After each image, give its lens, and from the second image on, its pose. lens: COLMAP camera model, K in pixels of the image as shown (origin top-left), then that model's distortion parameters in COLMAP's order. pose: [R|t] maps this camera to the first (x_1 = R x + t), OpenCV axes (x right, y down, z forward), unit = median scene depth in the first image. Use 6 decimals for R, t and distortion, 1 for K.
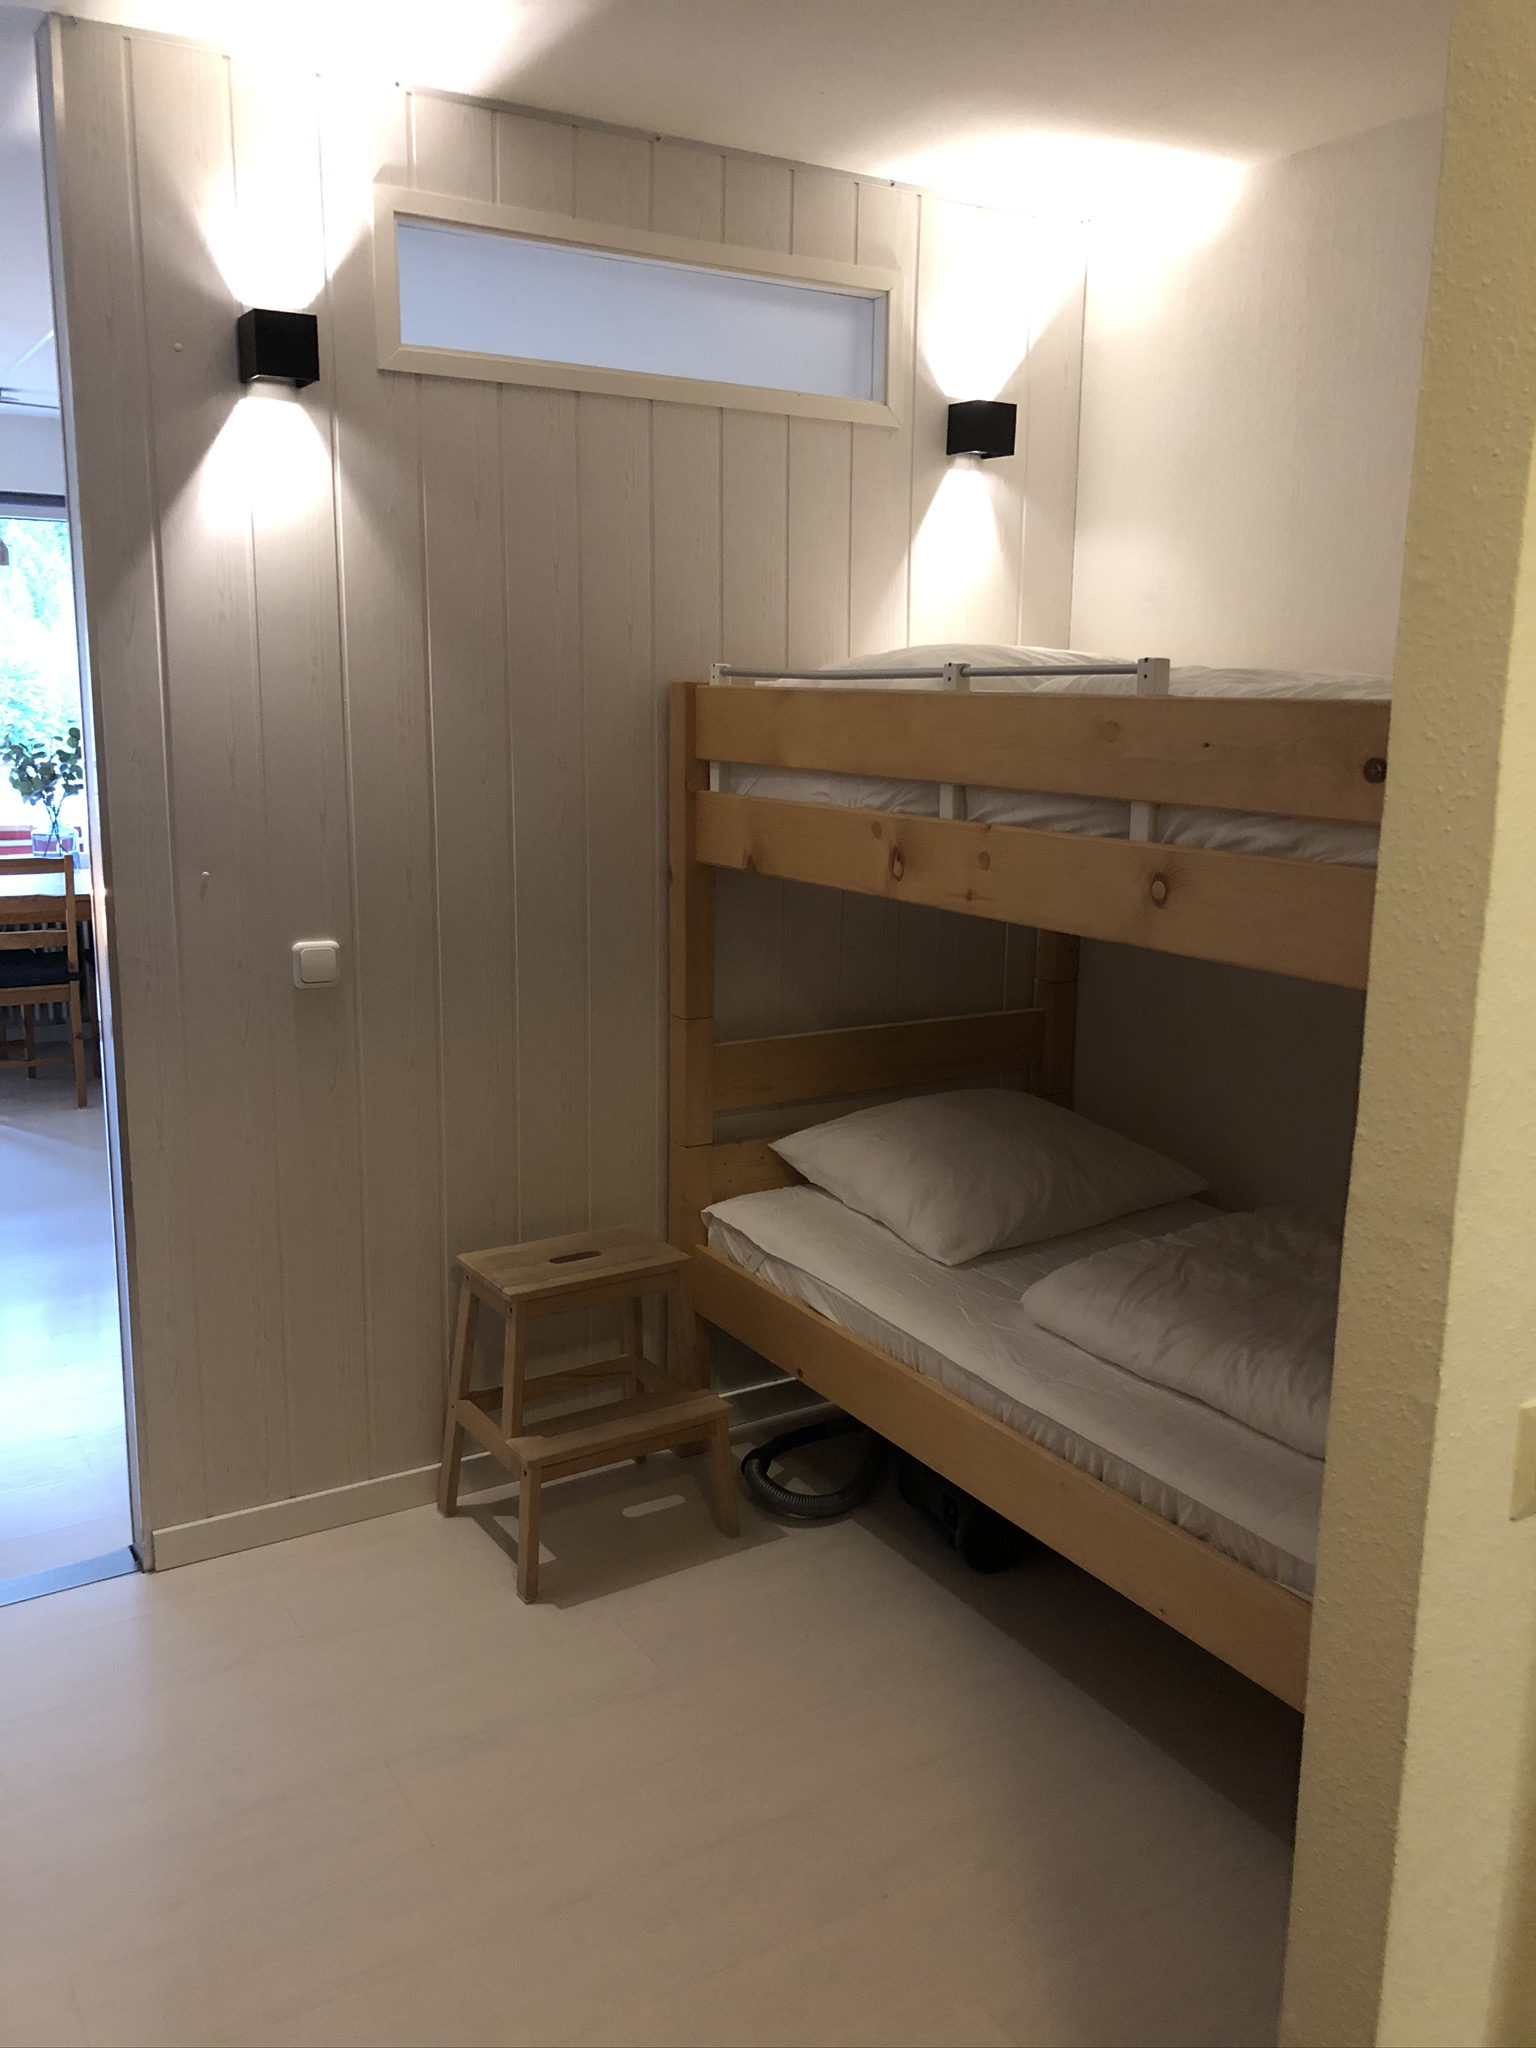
lens RADIAL K [[1696.8, 0, 768.0], [0, 1696.8, 1024.0], [0, 0, 1]] dist [0.060723, -0.085683]
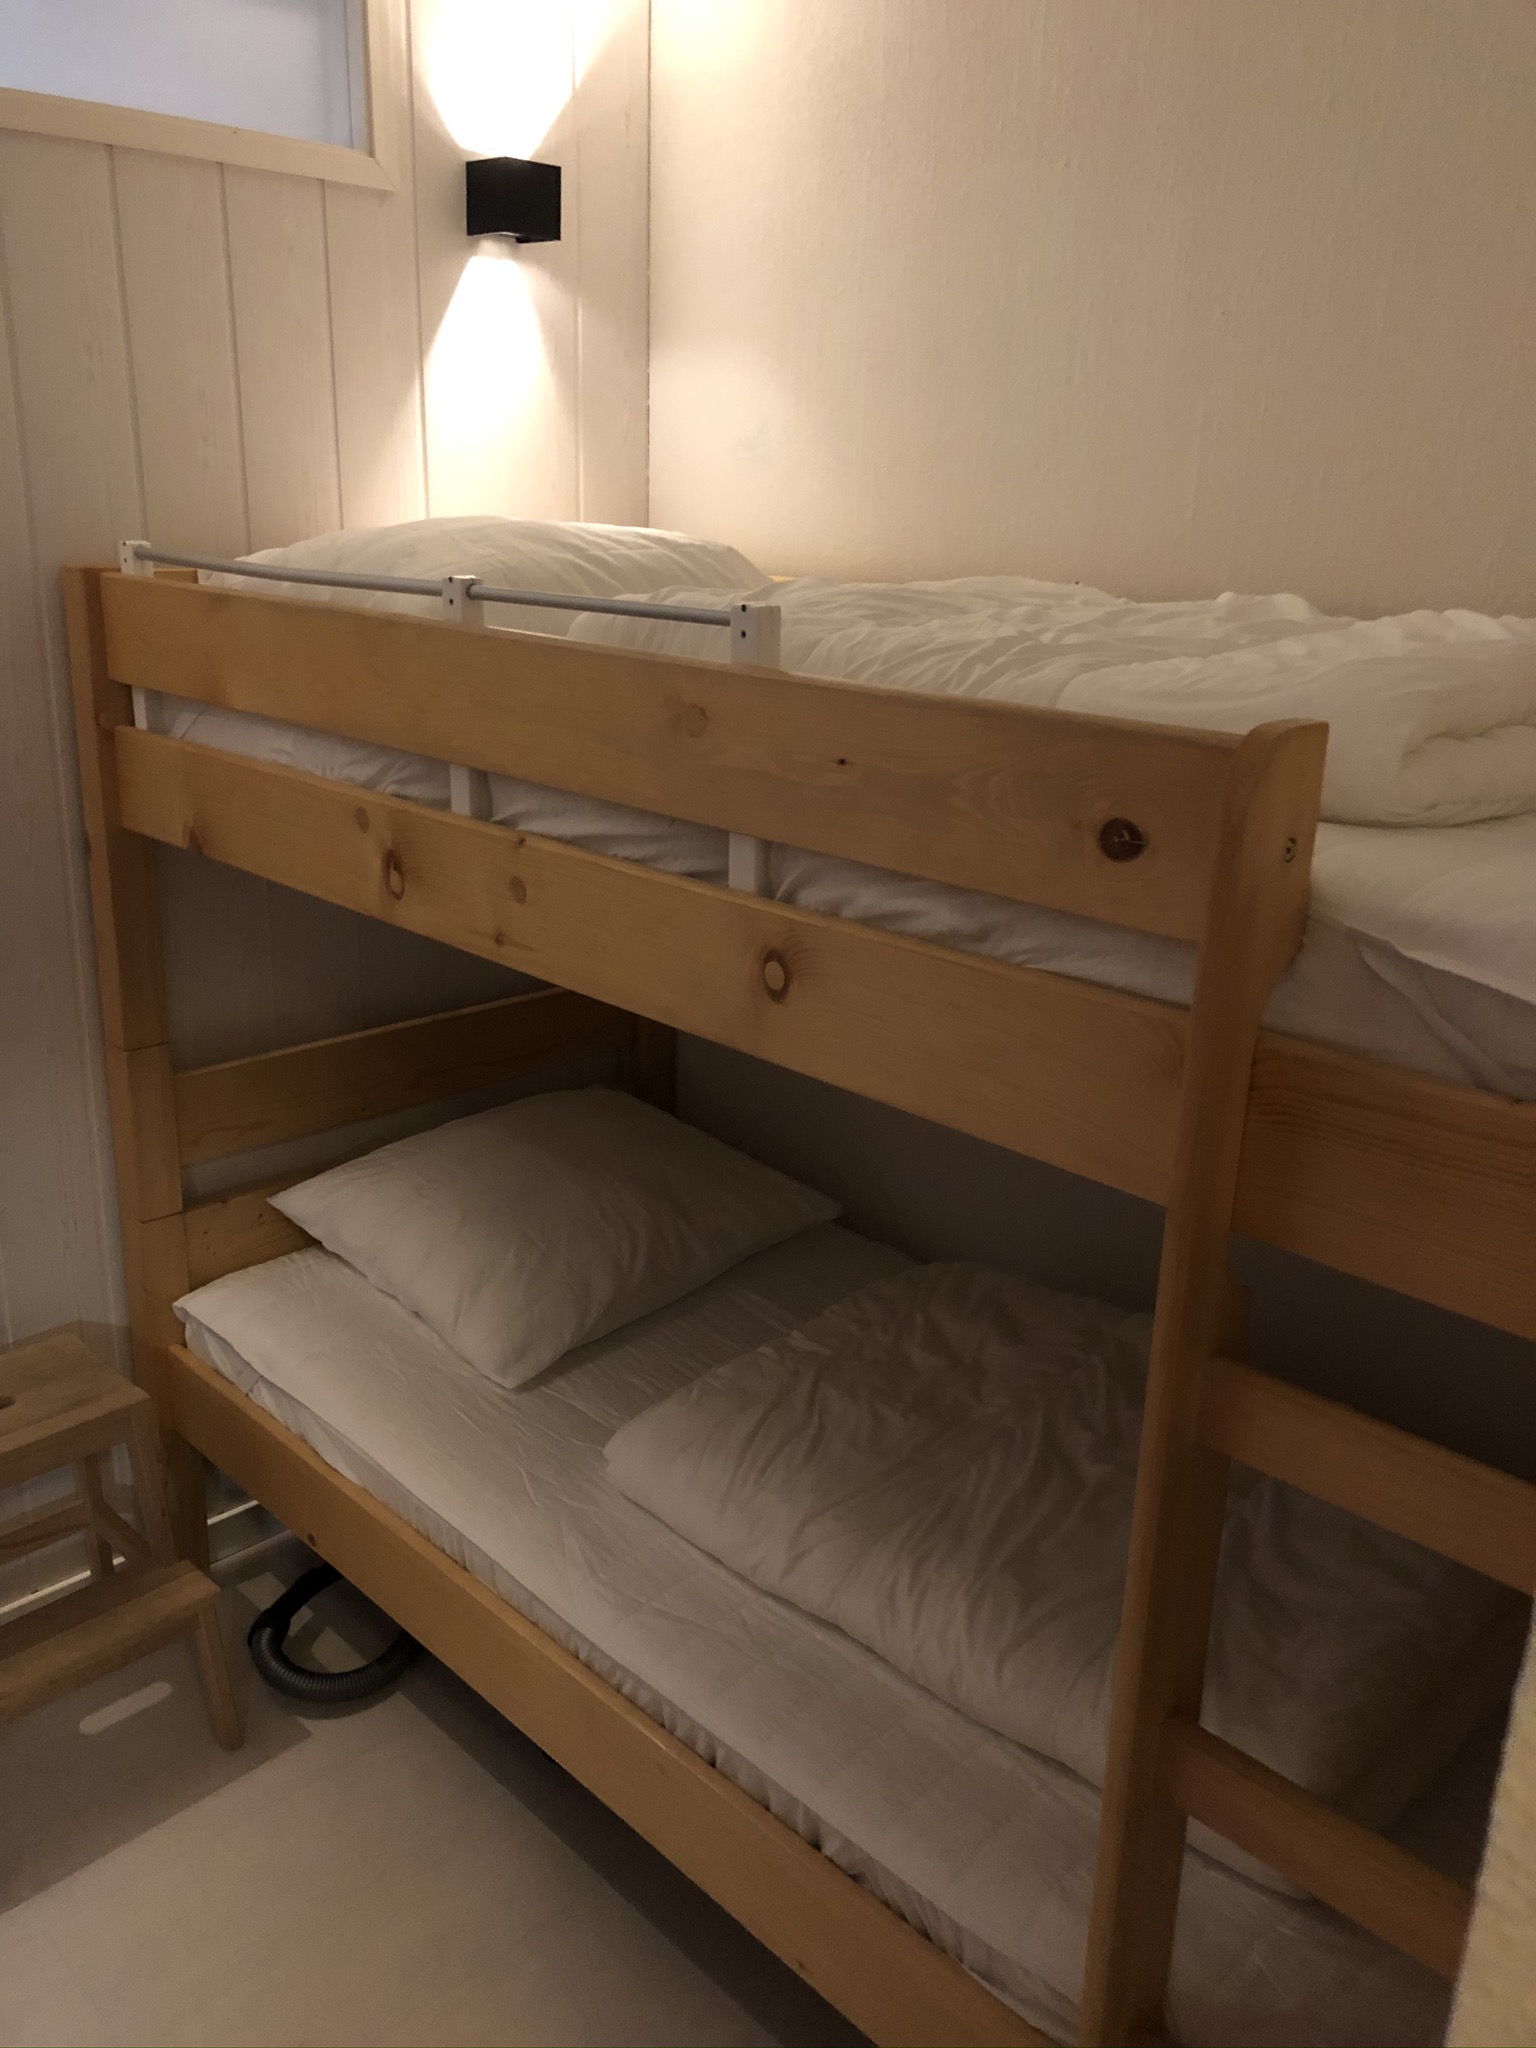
lens RADIAL K [[1696.8, 0, 768.0], [0, 1696.8, 1024.0], [0, 0, 1]] dist [0.060723, -0.085683]
pose [[0.974841, -0.051743, 0.216813, 0.066566], [0.026393, 0.992636, 0.118227, -0.103864], [-0.221334, -0.109530, 0.969028, 0.287474]]
